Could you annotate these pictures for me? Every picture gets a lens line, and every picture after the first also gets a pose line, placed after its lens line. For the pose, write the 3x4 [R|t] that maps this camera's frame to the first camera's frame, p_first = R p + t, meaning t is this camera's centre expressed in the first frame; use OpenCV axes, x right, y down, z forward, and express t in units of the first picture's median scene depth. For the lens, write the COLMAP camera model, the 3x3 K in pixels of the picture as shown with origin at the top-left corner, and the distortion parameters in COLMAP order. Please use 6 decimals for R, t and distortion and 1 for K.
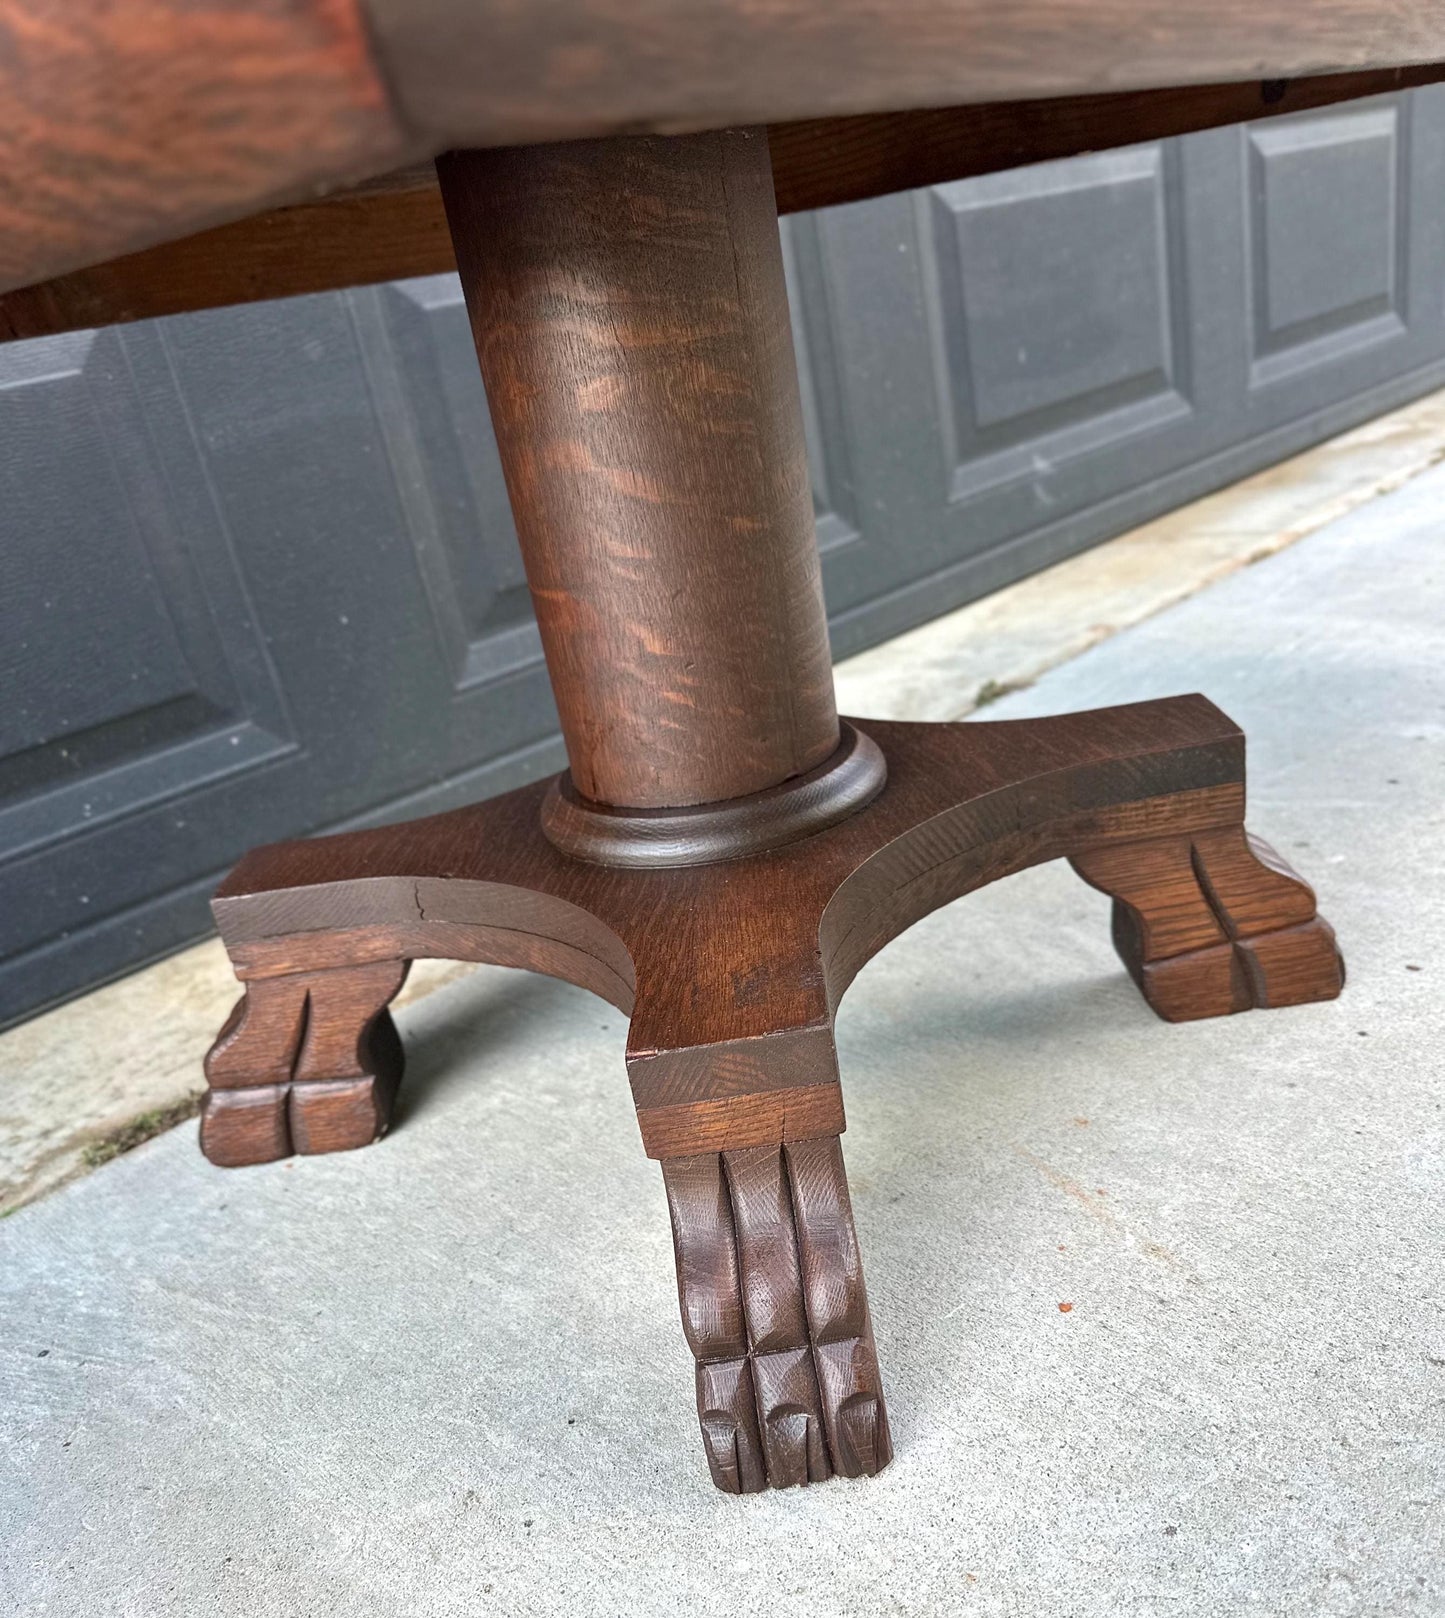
lens RADIAL K [[1390.5, 0, 719.4], [0, 1390.5, 966.9], [0, 0, 1]] dist [0.049866, -0.095341]
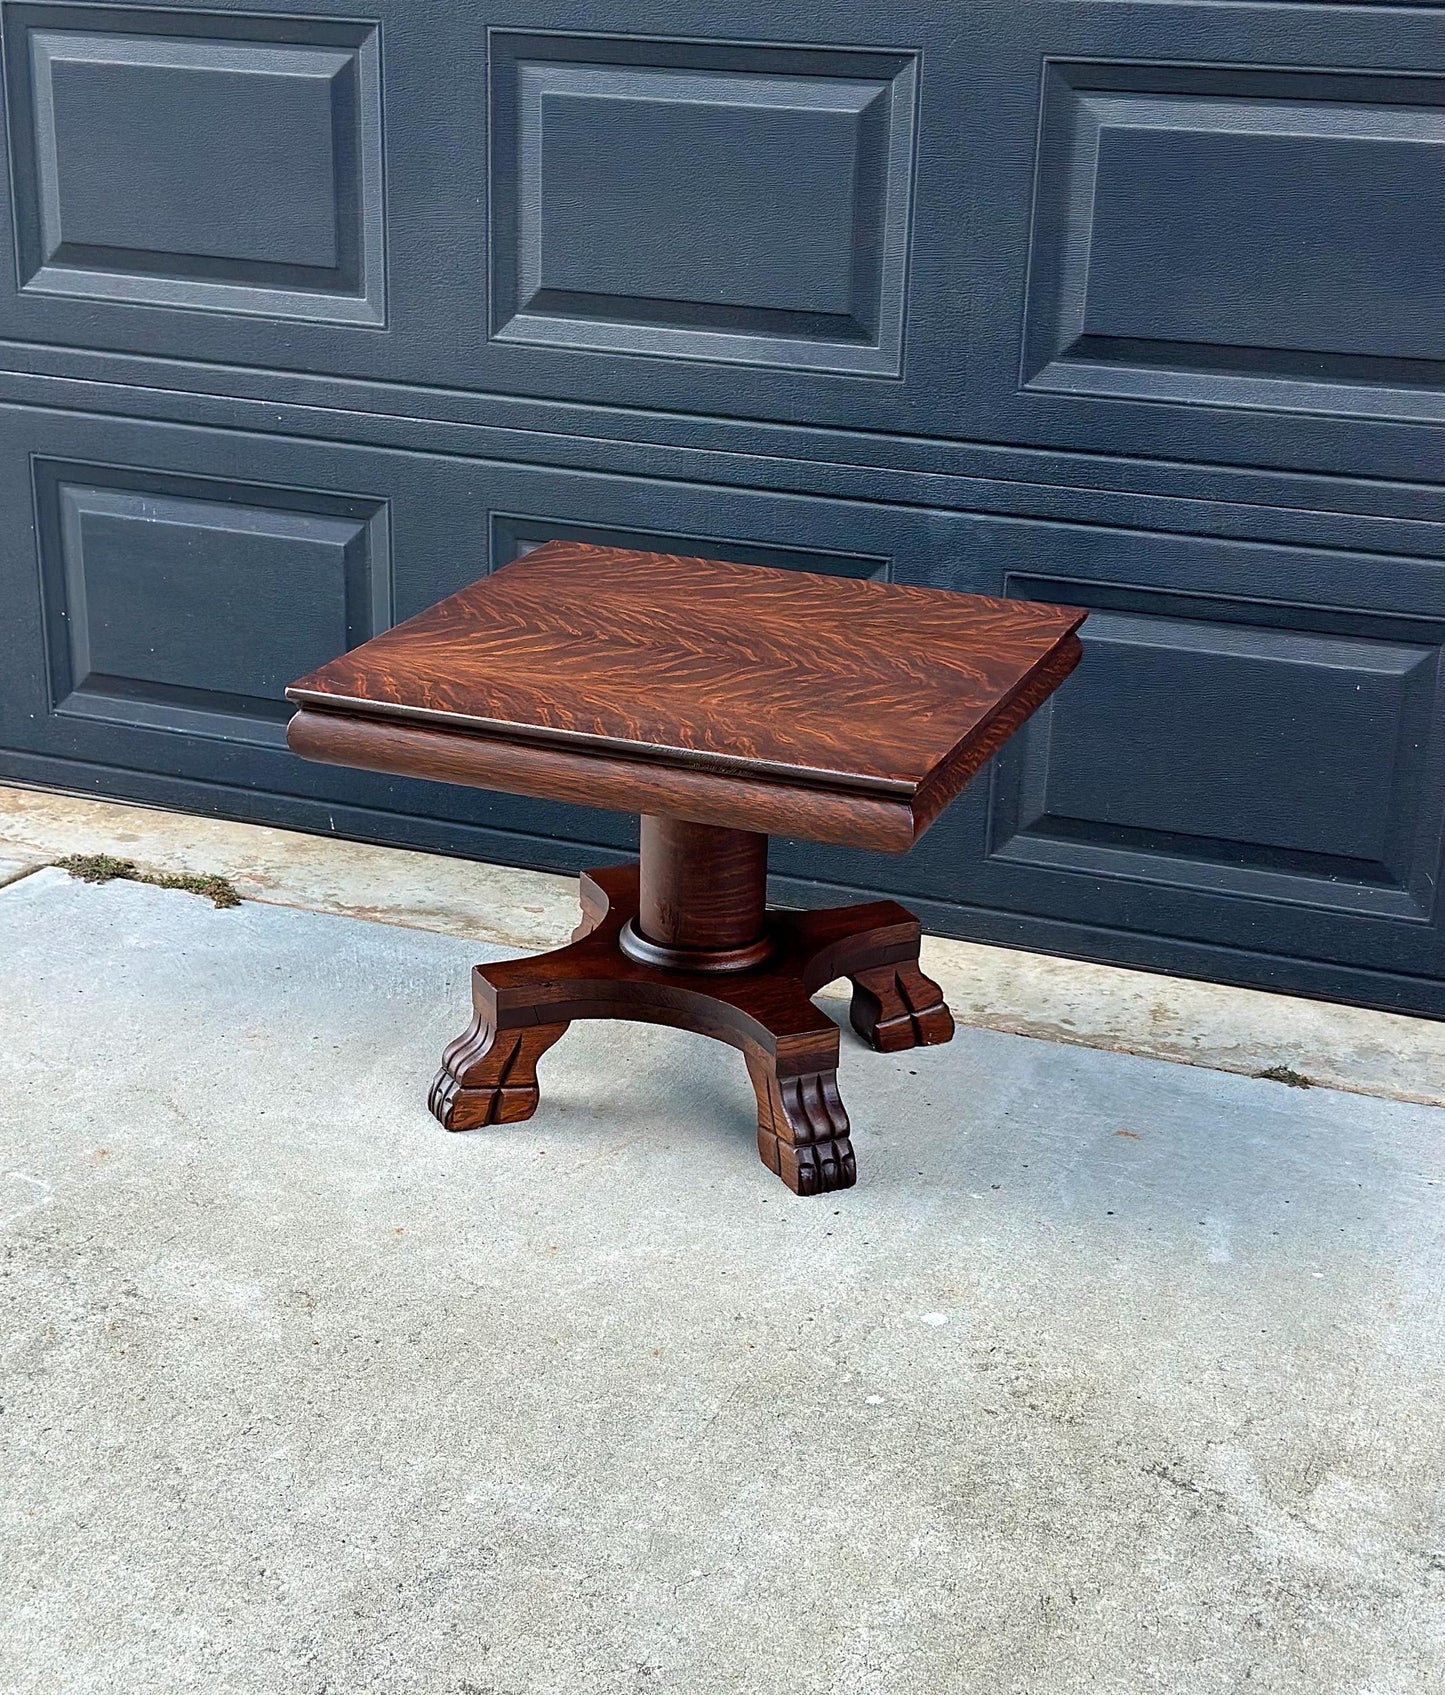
lens RADIAL K [[2770.4, 0, 711.2], [0, 2770.4, 925.6], [0, 0, 1]] dist [0.156184, 0.000000]
pose [[0.401685, 0.495961, -0.769852, 3.197775], [-0.491484, 0.826080, 0.275743, -1.299223], [0.772718, 0.267608, 0.575581, -1.417899]]
